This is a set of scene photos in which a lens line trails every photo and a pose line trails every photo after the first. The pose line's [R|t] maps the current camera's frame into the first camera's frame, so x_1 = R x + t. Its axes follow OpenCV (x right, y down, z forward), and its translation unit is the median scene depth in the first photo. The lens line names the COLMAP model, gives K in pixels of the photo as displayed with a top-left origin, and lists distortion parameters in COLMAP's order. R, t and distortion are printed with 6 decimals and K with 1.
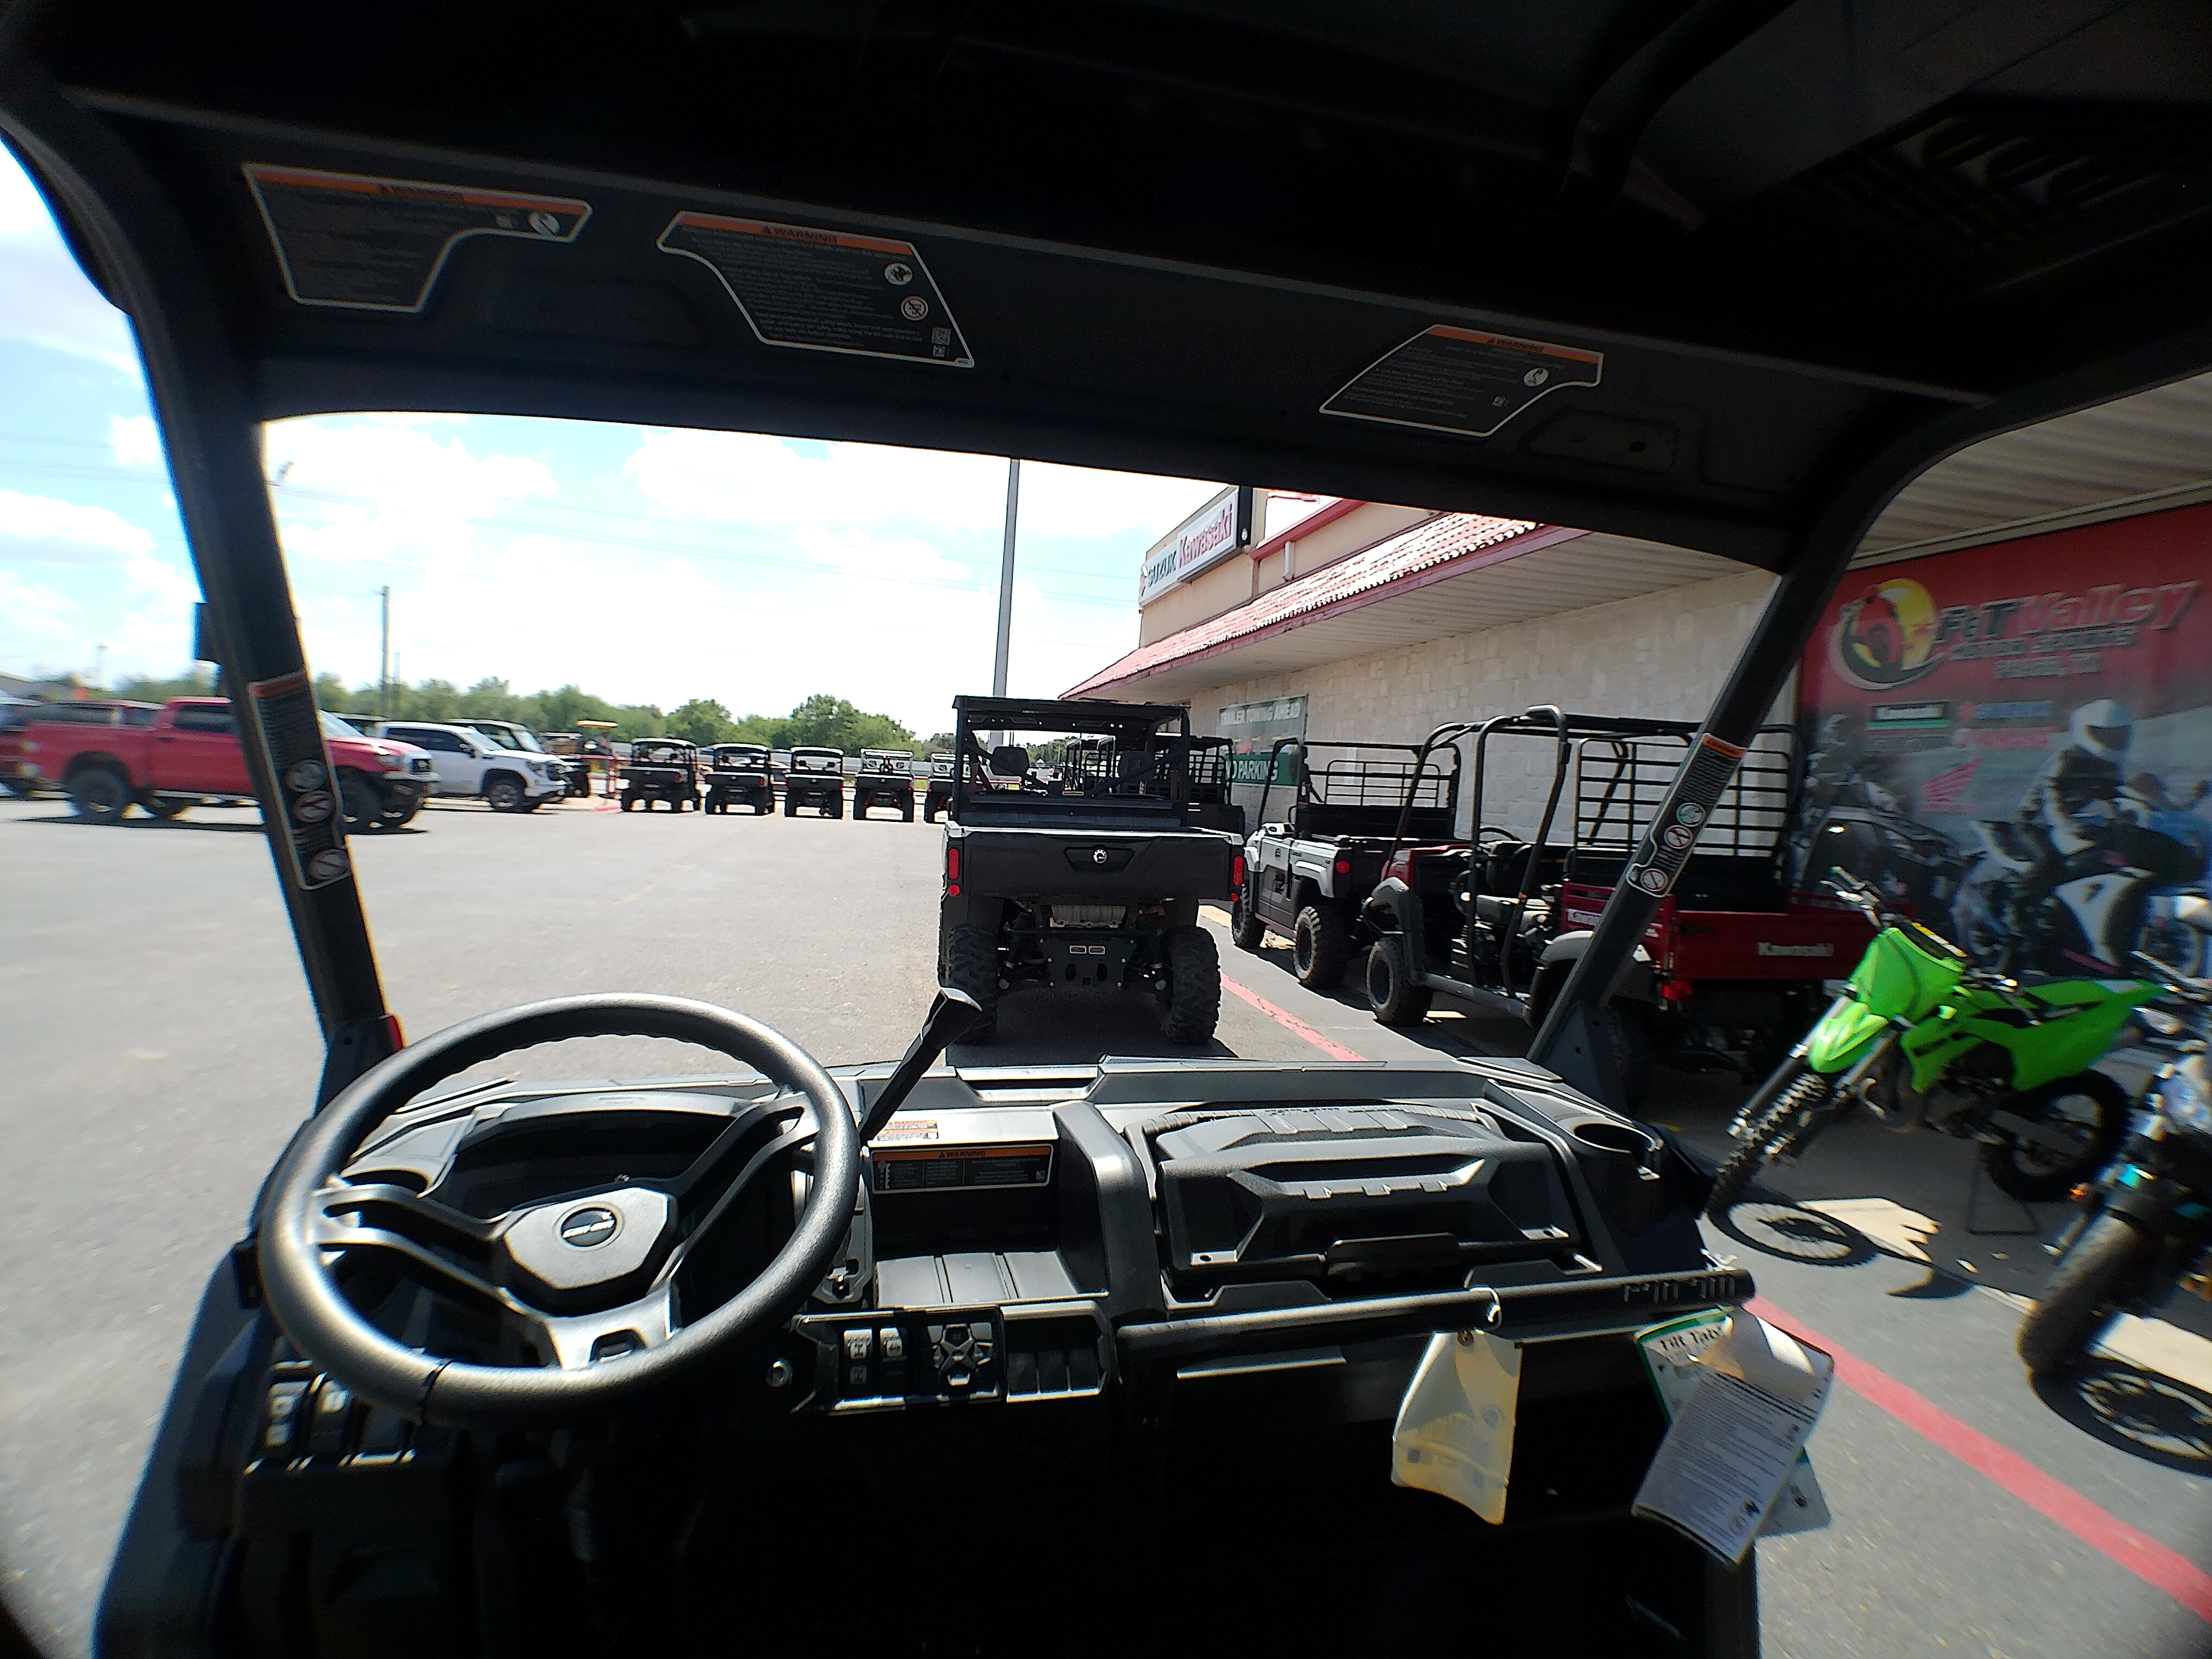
lens RADIAL K [[1205.9, 0, 1137.3], [0, 1205.9, 830.5], [0, 0, 1]] dist [-0.033494, -0.000584]
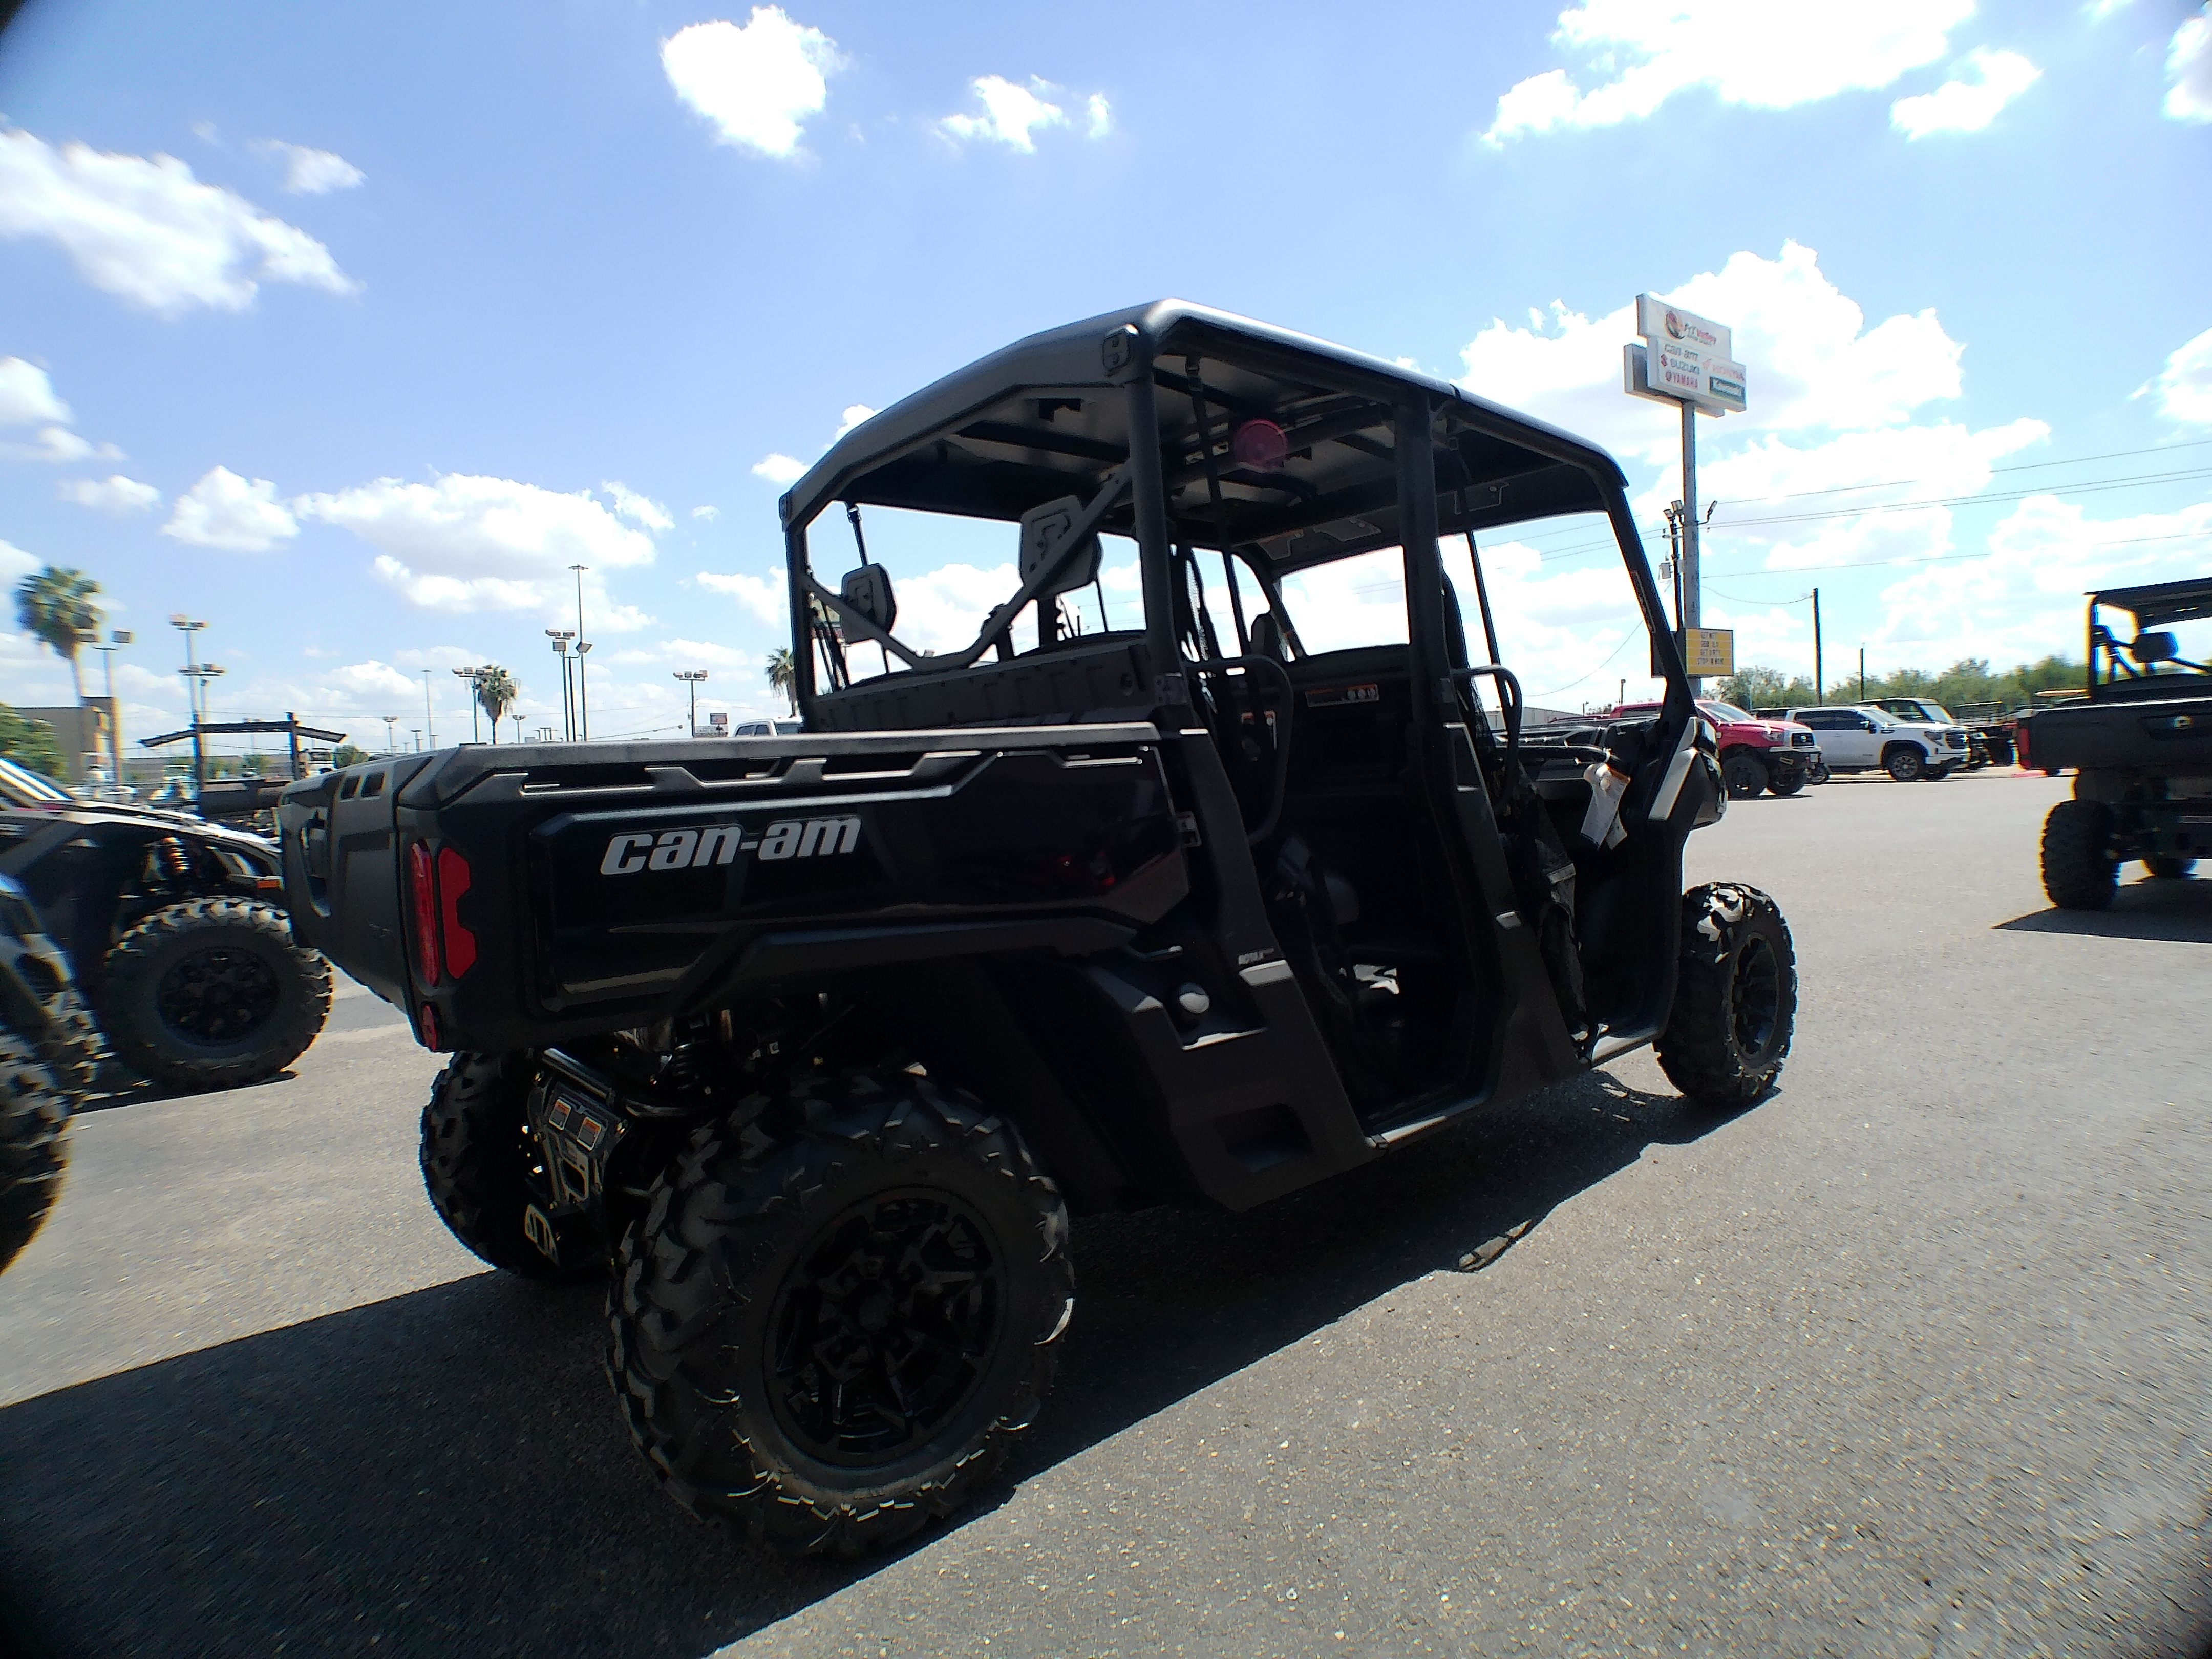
lens RADIAL K [[1187.3, 0, 1143.4], [0, 1187.3, 823.8], [0, 0, 1]] dist [-0.036515, 0.002494]
pose [[0.435625, -0.028986, -0.899661, 0.455915], [0.028149, 0.999431, -0.018570, 0.099107], [0.899688, -0.017235, 0.436193, -0.227681]]
